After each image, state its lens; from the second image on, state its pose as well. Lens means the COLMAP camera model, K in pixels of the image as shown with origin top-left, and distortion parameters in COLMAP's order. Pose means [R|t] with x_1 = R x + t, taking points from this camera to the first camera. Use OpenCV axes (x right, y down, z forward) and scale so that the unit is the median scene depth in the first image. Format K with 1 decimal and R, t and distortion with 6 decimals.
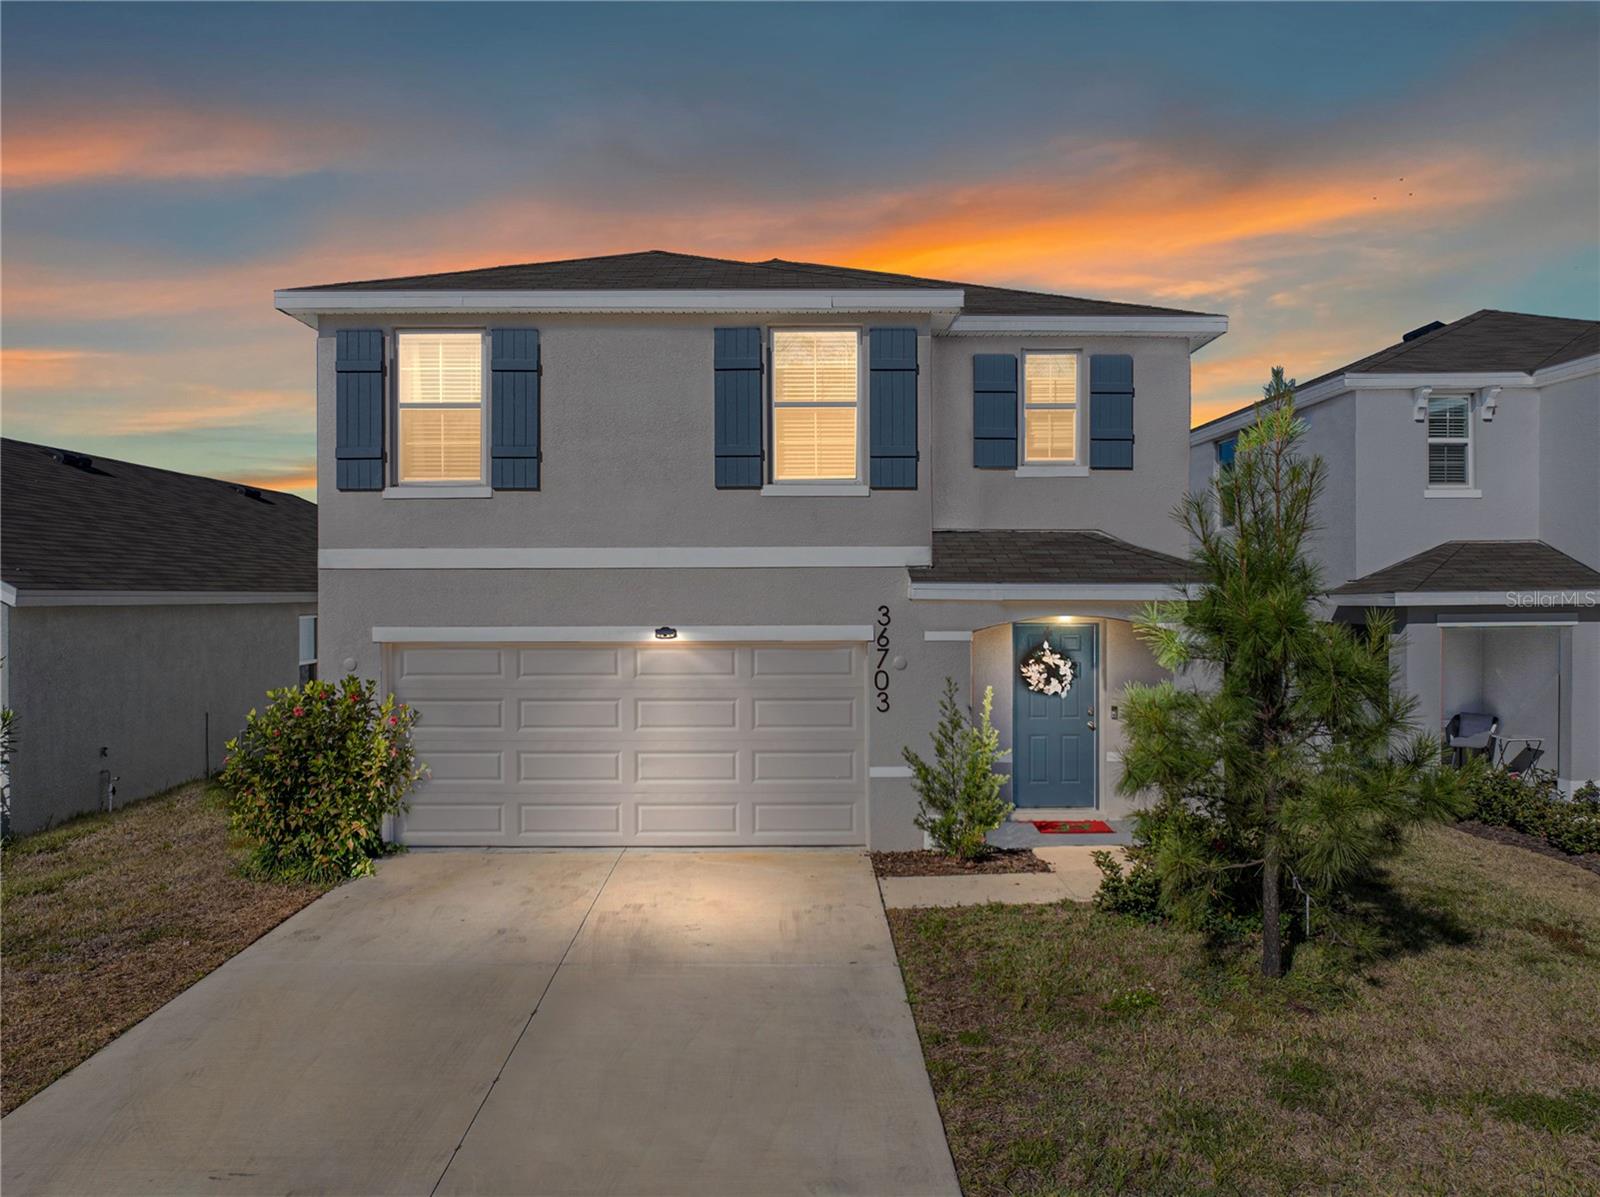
lens RADIAL K [[1083.1, 0, 848.9], [0, 1083.1, 603.0], [0, 0, 1]] dist [-0.018583, 0.001294]
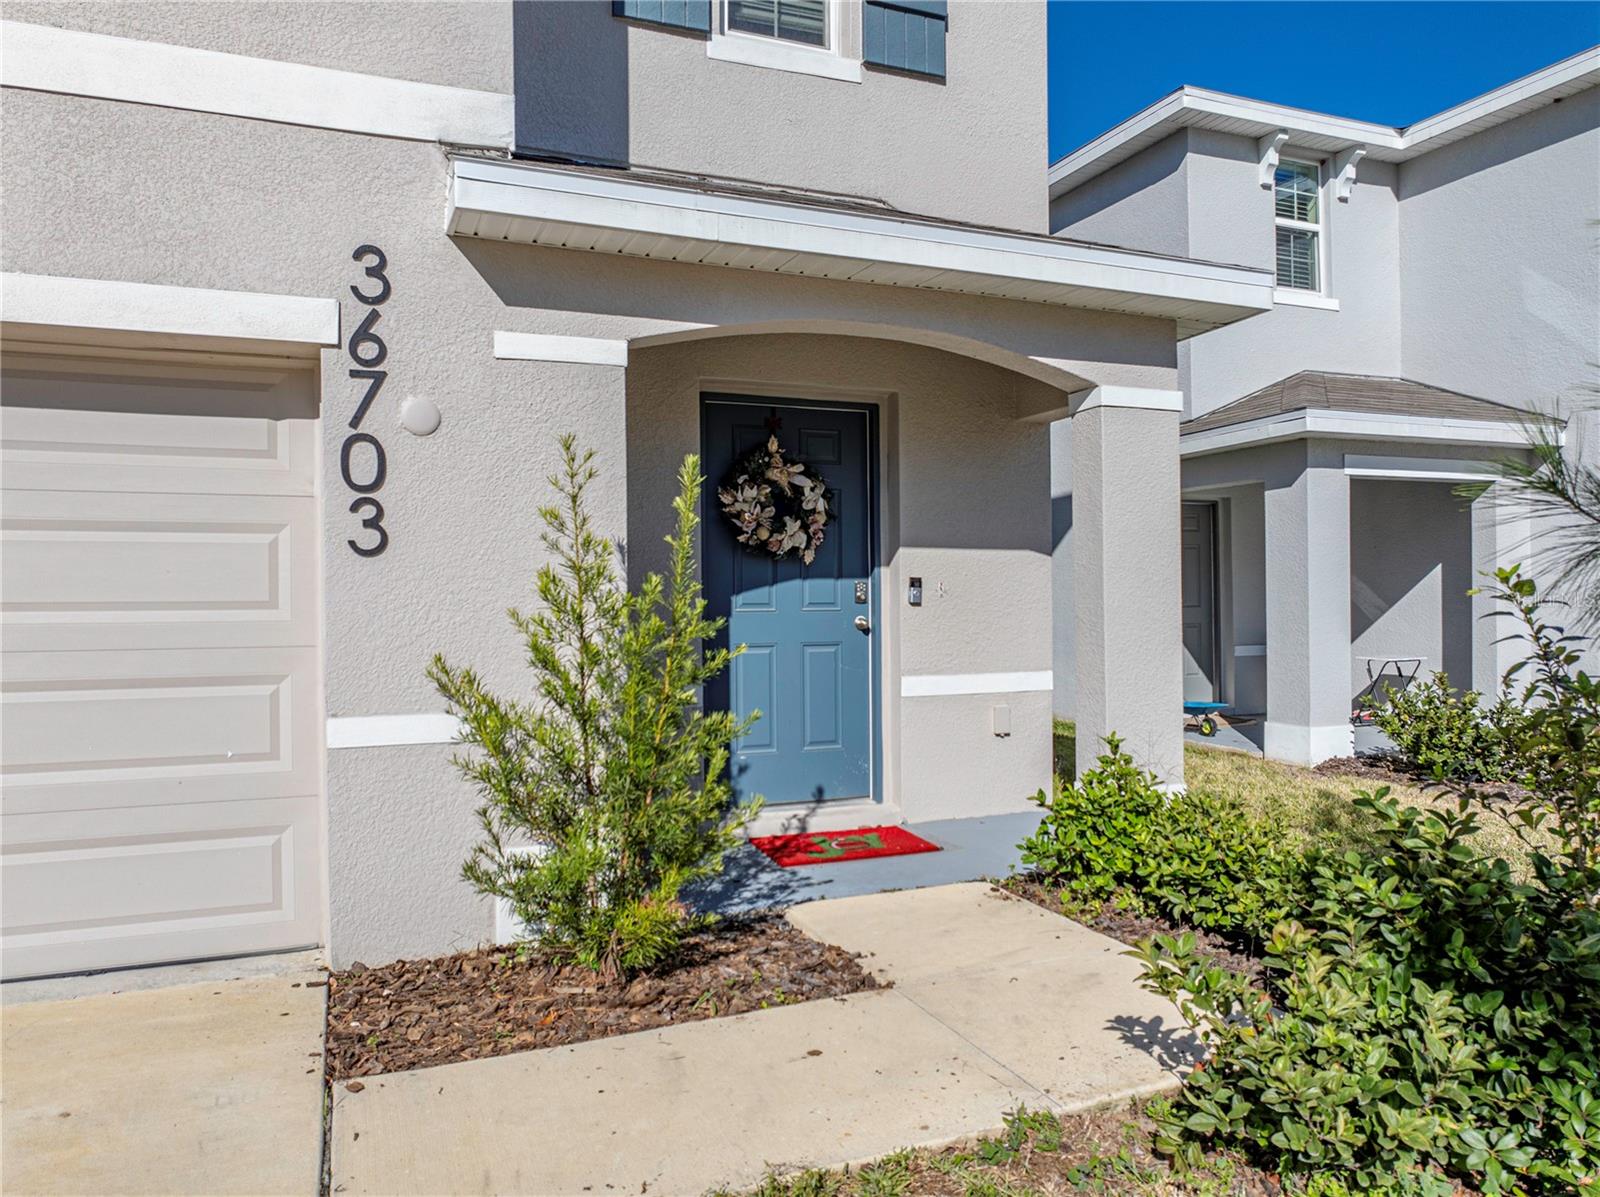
lens RADIAL K [[1119.4, 0, 834.4], [0, 1119.4, 595.5], [0, 0, 1]] dist [-0.025020, 0.001547]
pose [[0.932639, -0.005004, 0.360776, 0.041781], [0.007092, 0.999965, -0.004465, 0.115742], [-0.360740, 0.006723, 0.932642, 0.618855]]
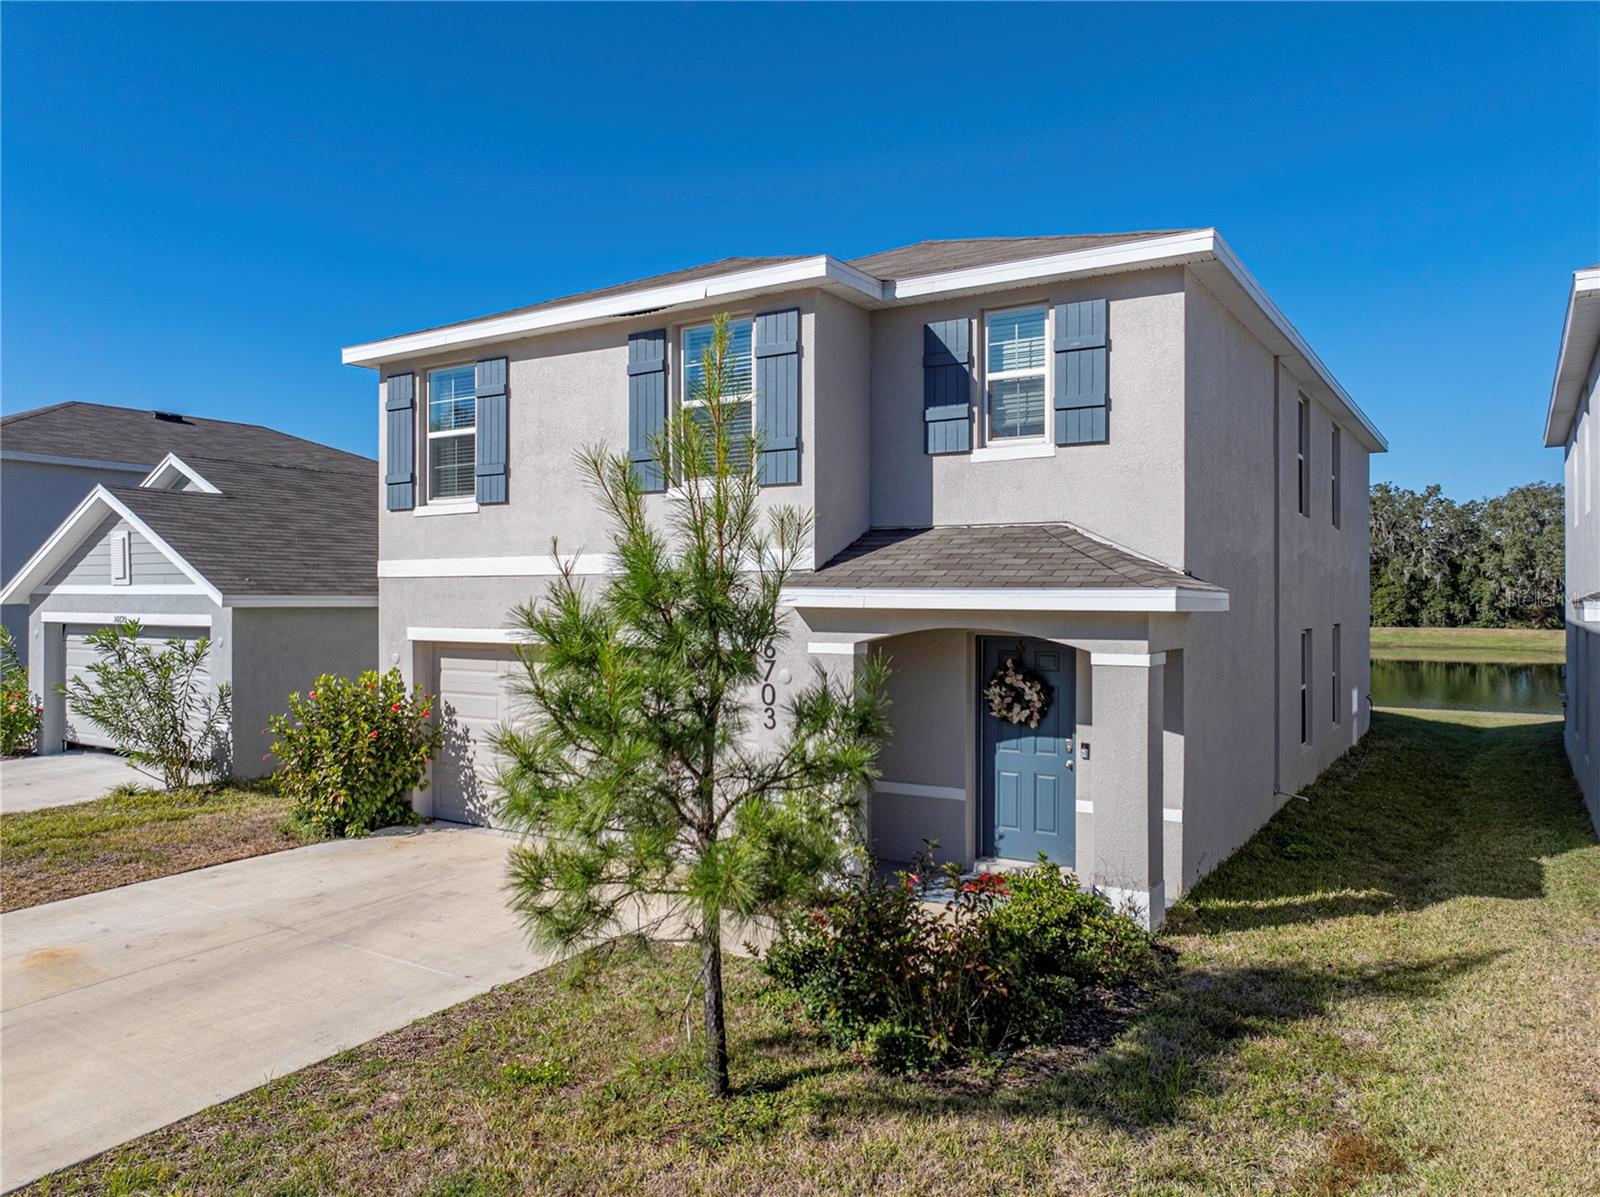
lens RADIAL K [[1128.7, 0, 825.2], [0, 1128.7, 598.3], [0, 0, 1]] dist [-0.002614, 0.001123]
pose [[0.837099, 0.003293, -0.547042, 0.594657], [-0.006460, 0.999972, -0.003866, -0.007062], [0.547014, 0.006770, 0.837096, 0.223593]]
